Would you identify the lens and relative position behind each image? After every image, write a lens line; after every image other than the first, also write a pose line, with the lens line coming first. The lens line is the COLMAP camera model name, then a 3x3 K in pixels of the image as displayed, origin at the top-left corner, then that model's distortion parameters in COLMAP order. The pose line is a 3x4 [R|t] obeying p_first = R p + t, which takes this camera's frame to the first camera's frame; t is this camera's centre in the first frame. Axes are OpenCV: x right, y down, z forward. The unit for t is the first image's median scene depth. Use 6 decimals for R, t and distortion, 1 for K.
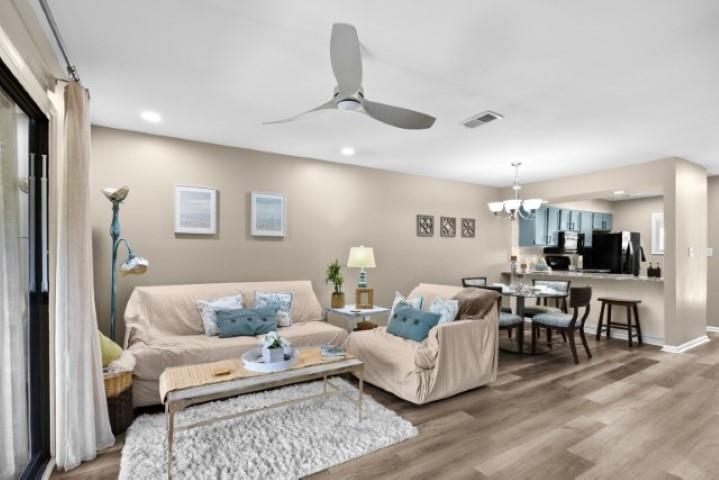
lens RADIAL K [[348.3, 0, 357.1], [0, 348.3, 251.5], [0, 0, 1]] dist [-0.001628, -0.000242]
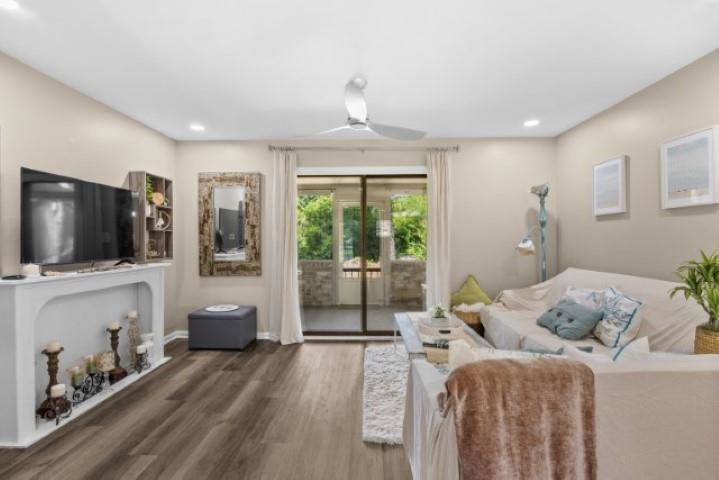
lens RADIAL K [[338.2, 0, 357.5], [0, 338.2, 238.7], [0, 0, 1]] dist [-0.001600, -0.000141]
pose [[-0.540079, -0.003327, -0.841608, 0.596568], [0.003521, 0.999975, -0.006213, 0.012471], [0.841607, -0.006319, -0.540054, 0.947205]]
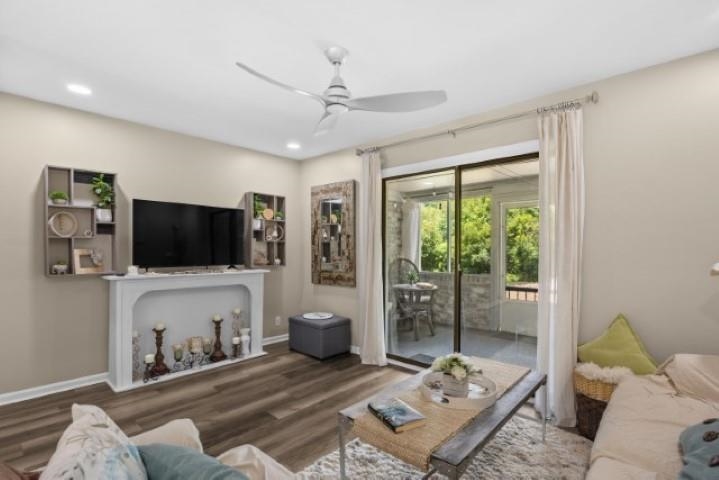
lens RADIAL K [[344.9, 0, 359.9], [0, 344.9, 250.0], [0, 0, 1]] dist [-0.001943, -0.000183]
pose [[-0.958308, -0.004750, -0.285696, 0.122419], [-0.005043, 0.999987, 0.000290, 0.007785], [0.285691, 0.001718, -0.958320, 1.129473]]
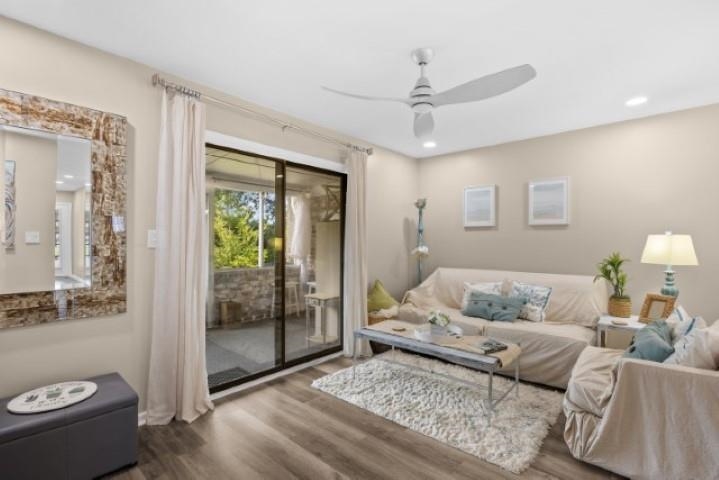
lens RADIAL K [[338.8, 0, 362.6], [0, 338.8, 243.4], [0, 0, 1]] dist [-0.001215, 0.000189]
pose [[0.298347, -0.000524, -0.954457, 0.523019], [0.001230, 0.999999, -0.000164, 0.005626], [0.954457, -0.001125, 0.298348, 0.289488]]
